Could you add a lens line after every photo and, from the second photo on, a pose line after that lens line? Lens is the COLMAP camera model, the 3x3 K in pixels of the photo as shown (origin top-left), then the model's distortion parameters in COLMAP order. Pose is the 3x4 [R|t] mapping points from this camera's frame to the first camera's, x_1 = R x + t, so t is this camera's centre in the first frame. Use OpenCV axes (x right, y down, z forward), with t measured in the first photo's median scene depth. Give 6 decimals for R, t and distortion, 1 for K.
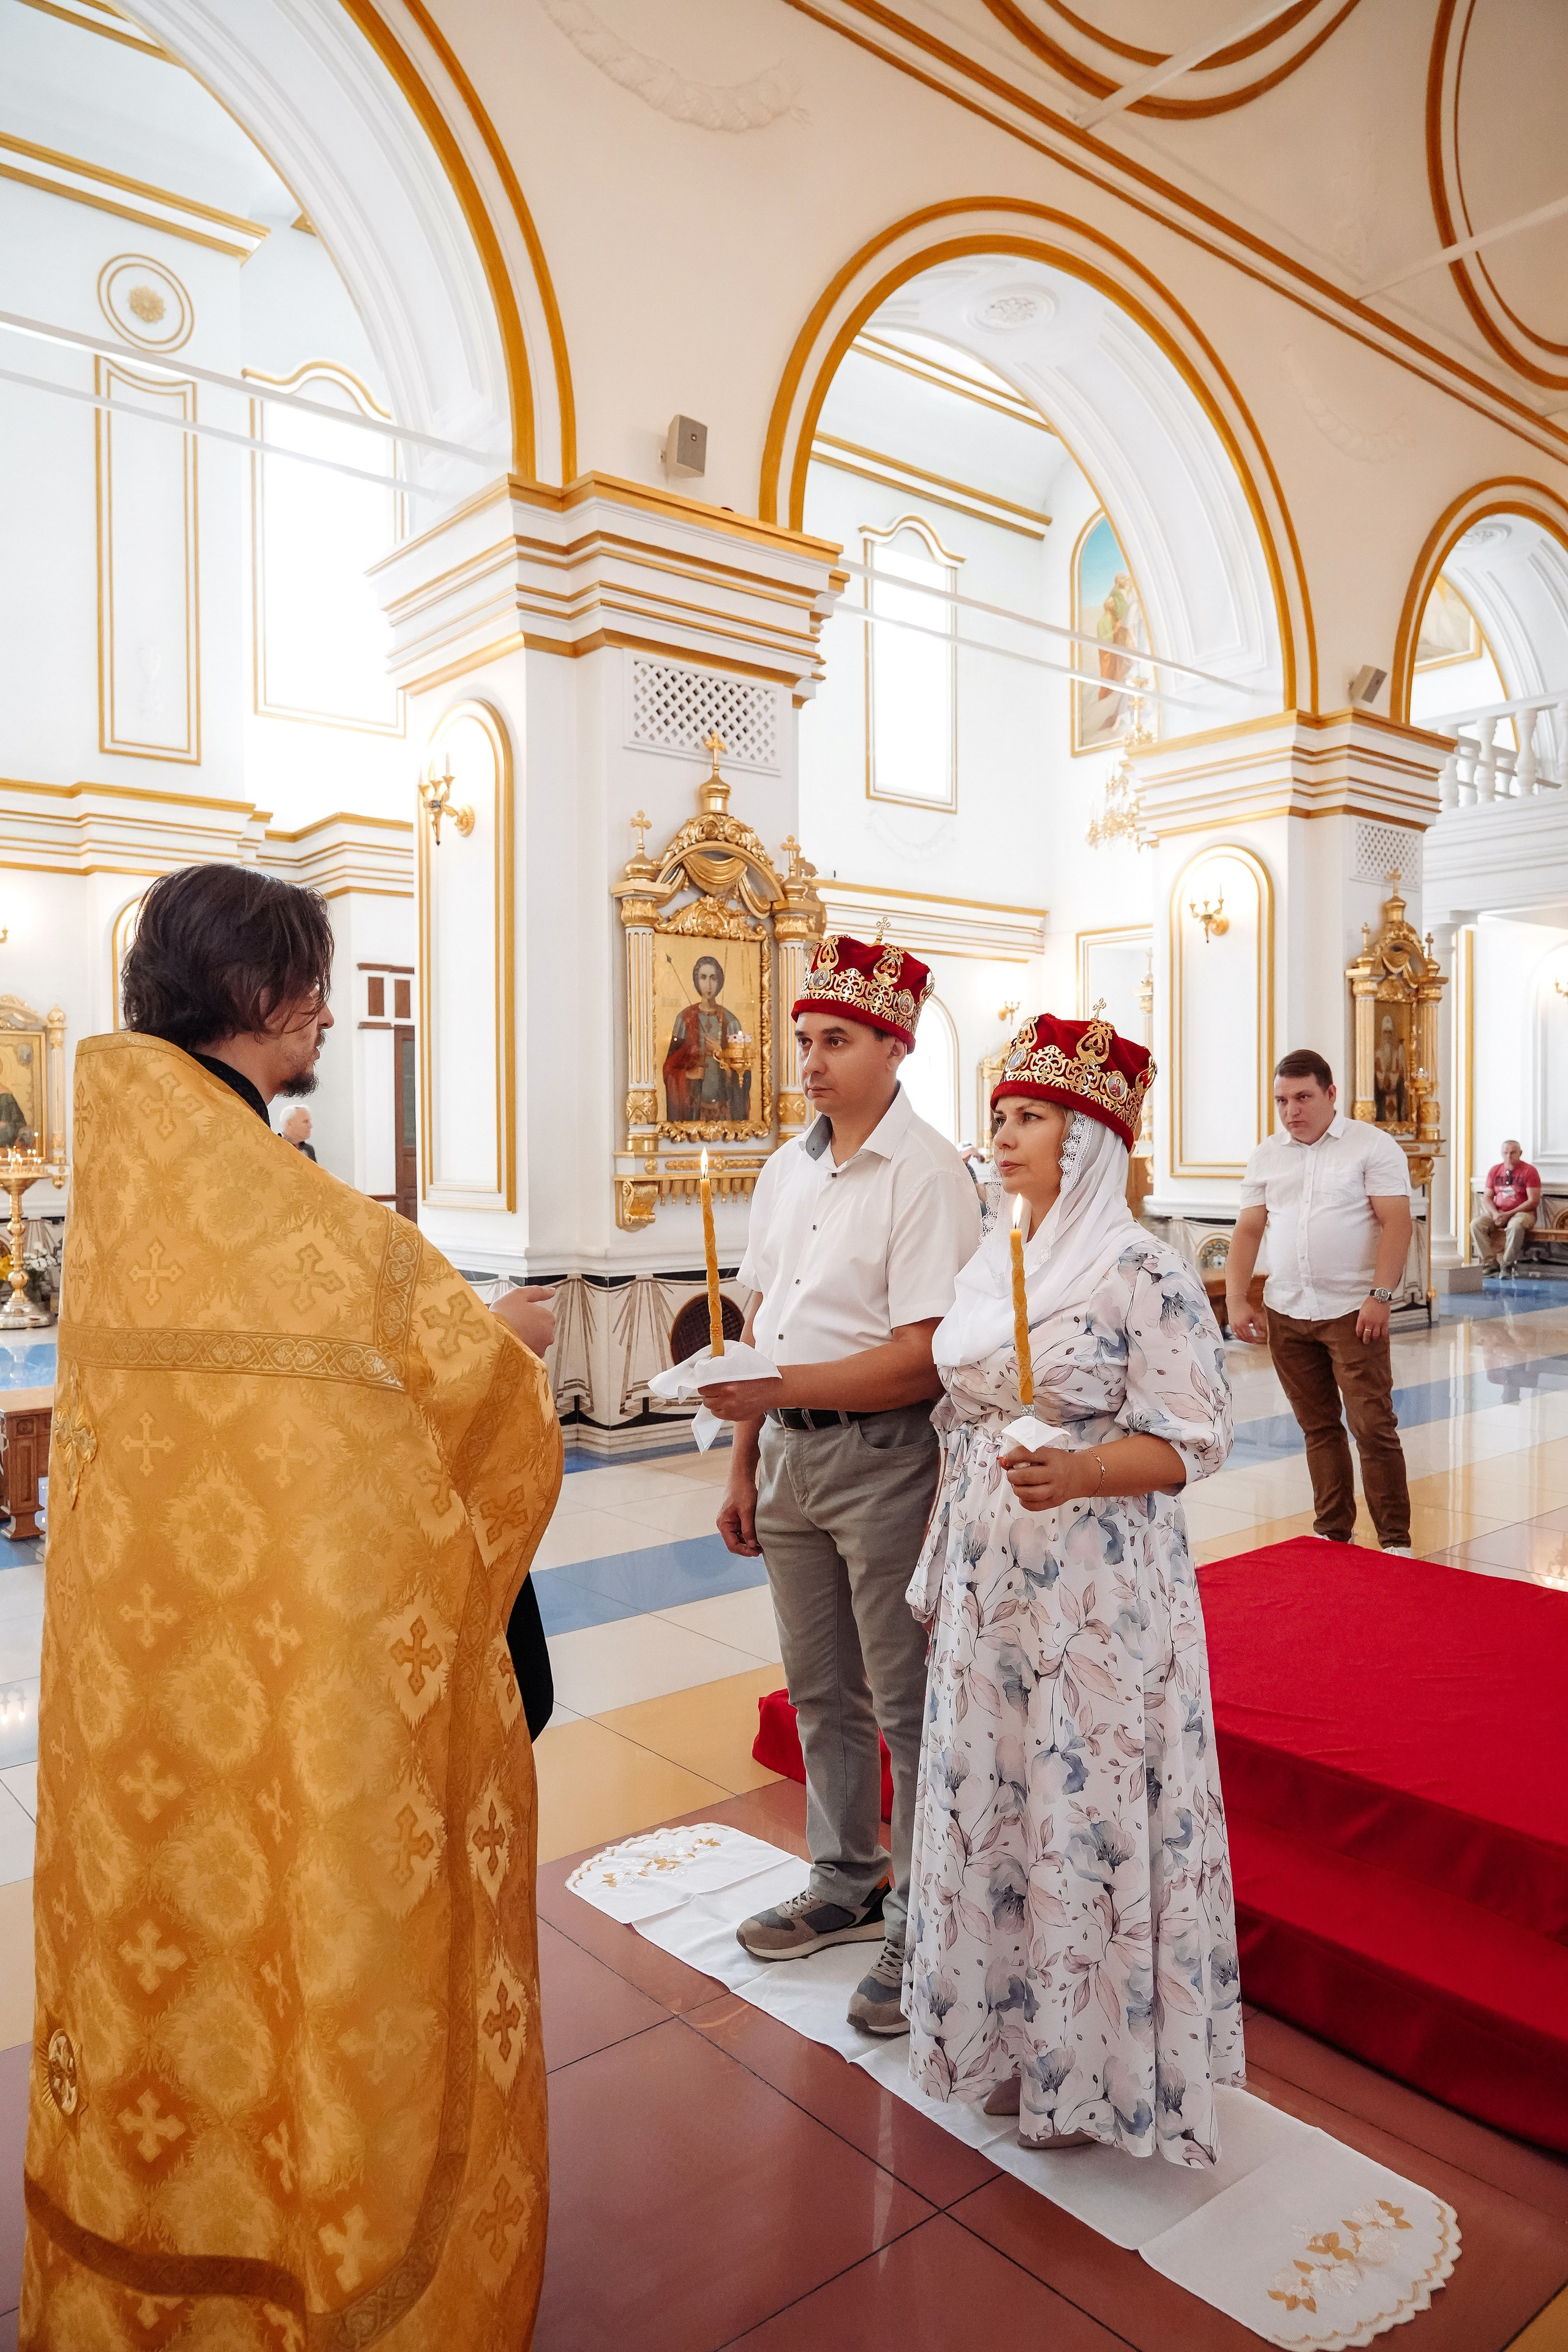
lens RADIAL K [[1594.6, 0, 811.3], [0, 1594.6, 1143.3], [0, 0, 1]] dist [-0.009661, 0.001010]
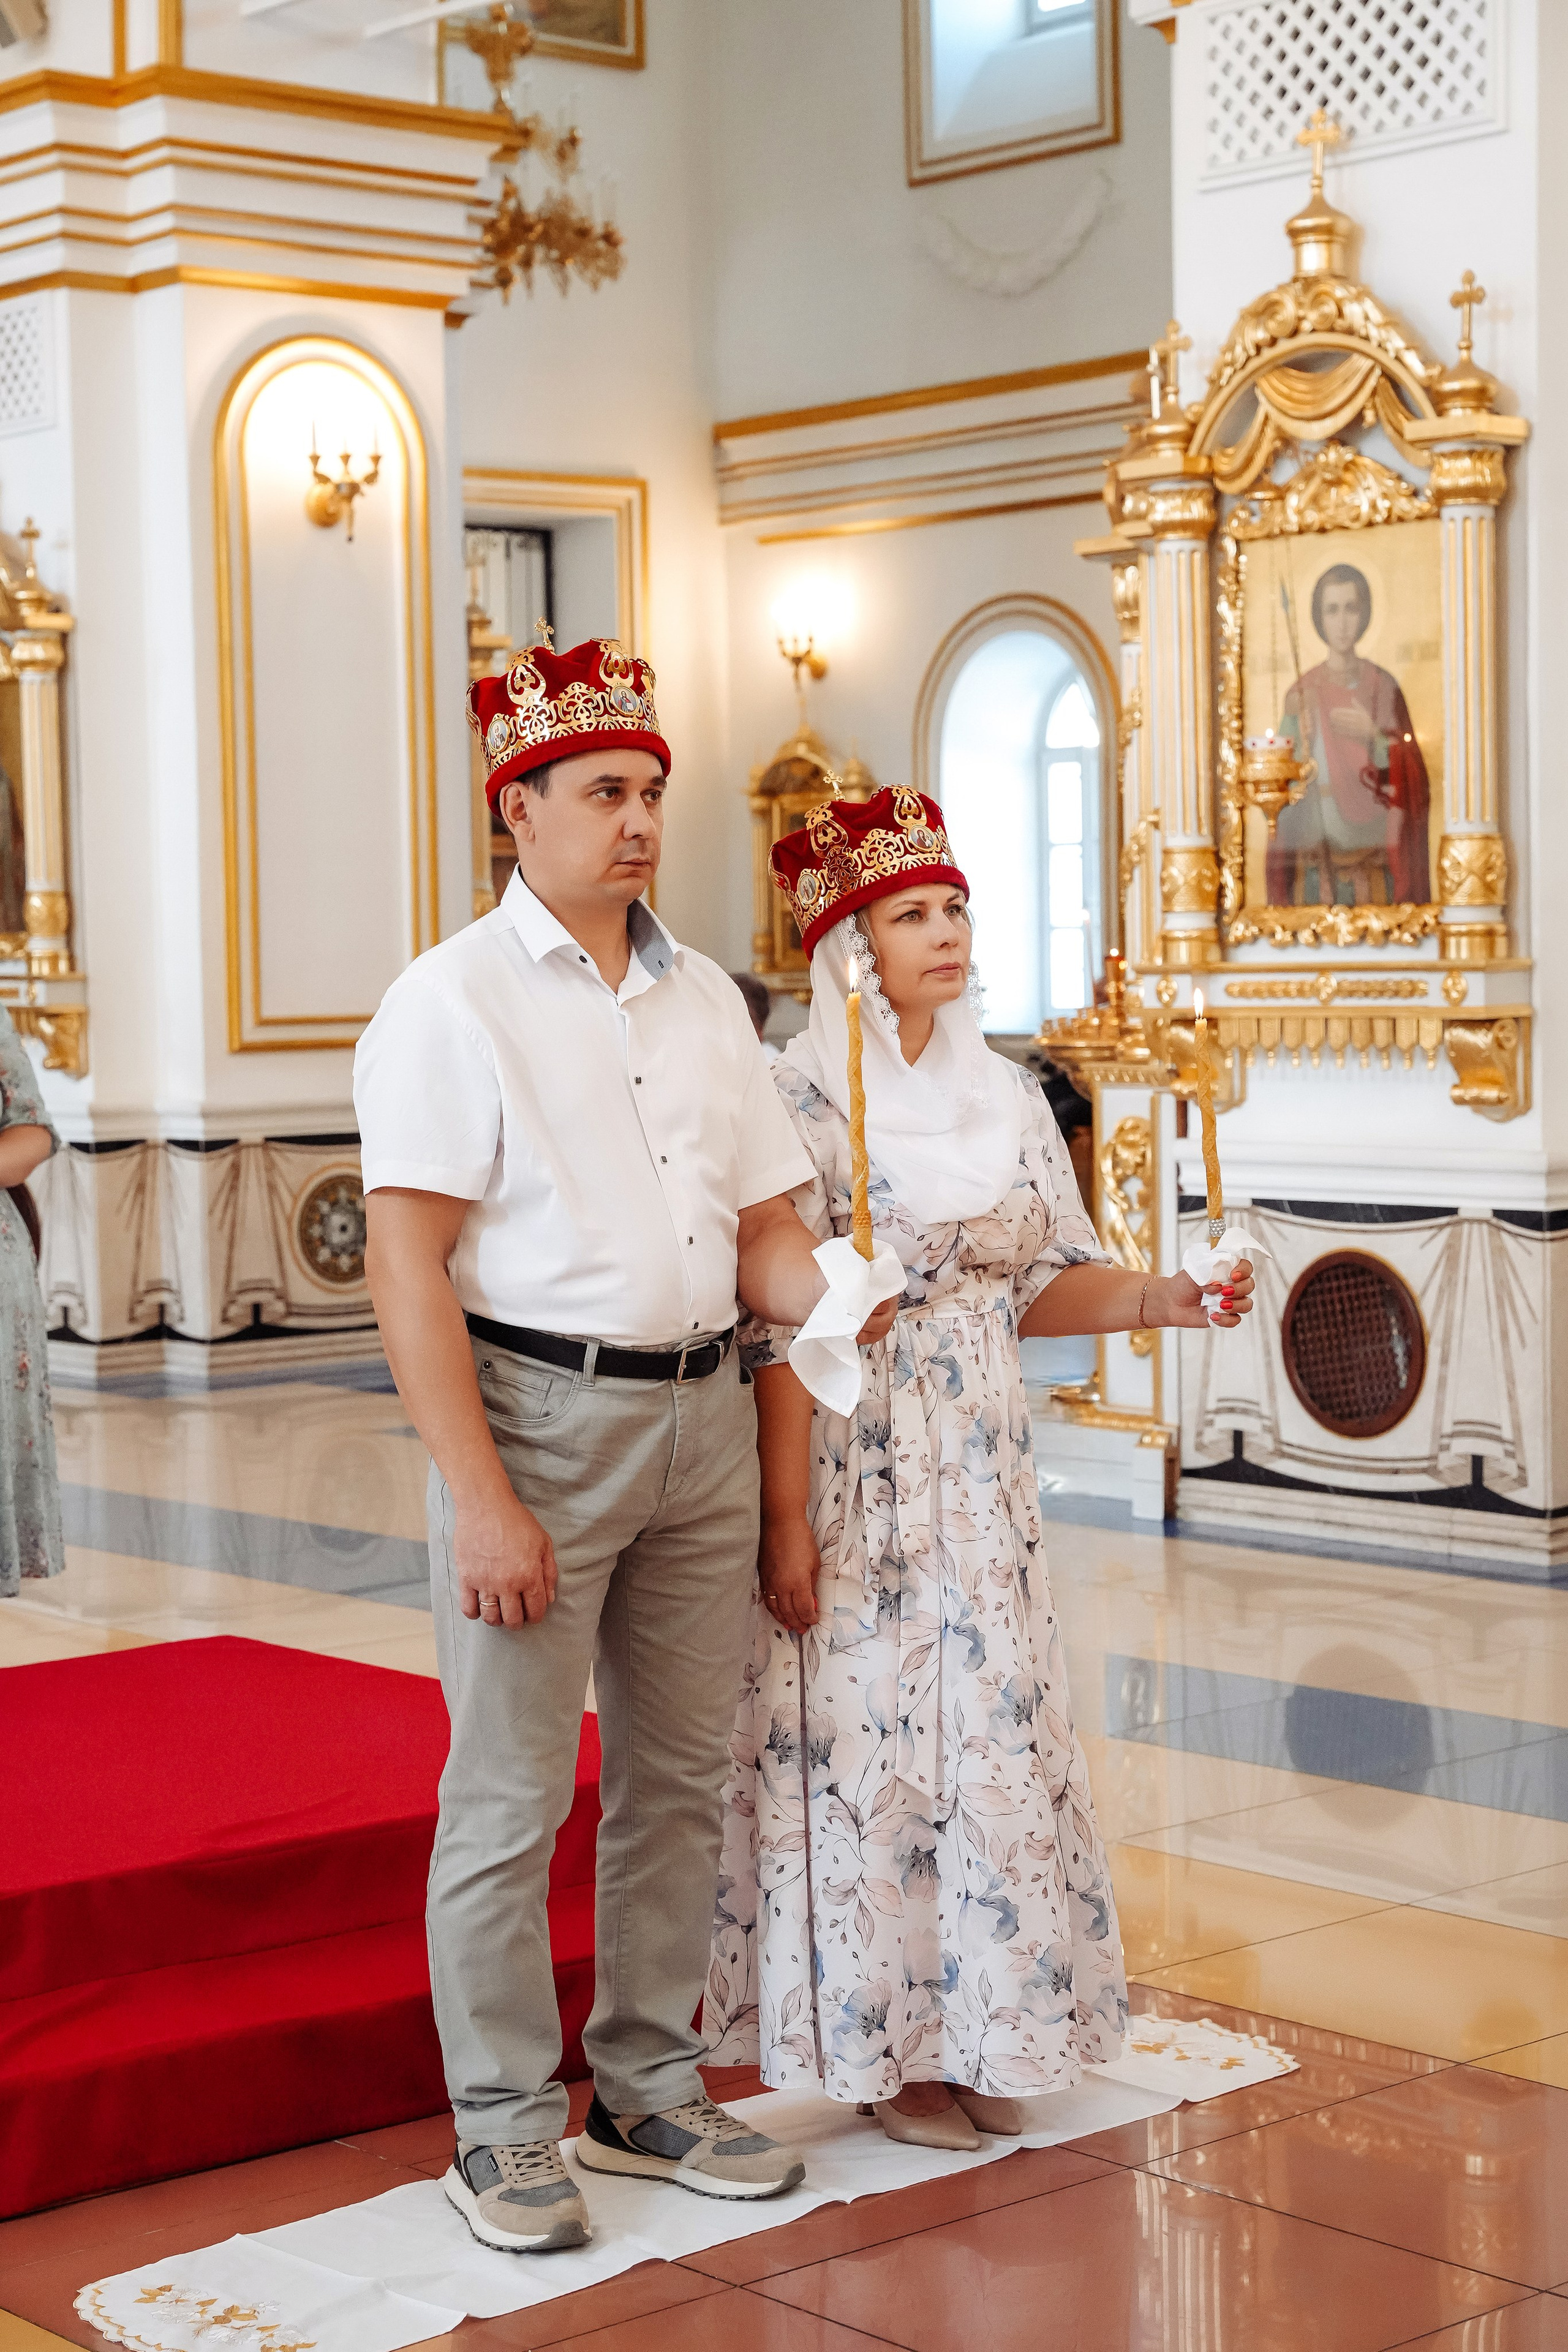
lens RADIAL K [[4243.4, 0, 944.3], [0, 4243.4, 1041.4], [0, 0, 1]] dist [0.027662, 0.000000]
pose [[0.027786, 0.023008, -0.999349, 1.191906], [0.015343, 0.999607, 0.023441, -0.002986], [0.999496, -0.015984, 0.027422, 0.809419]]
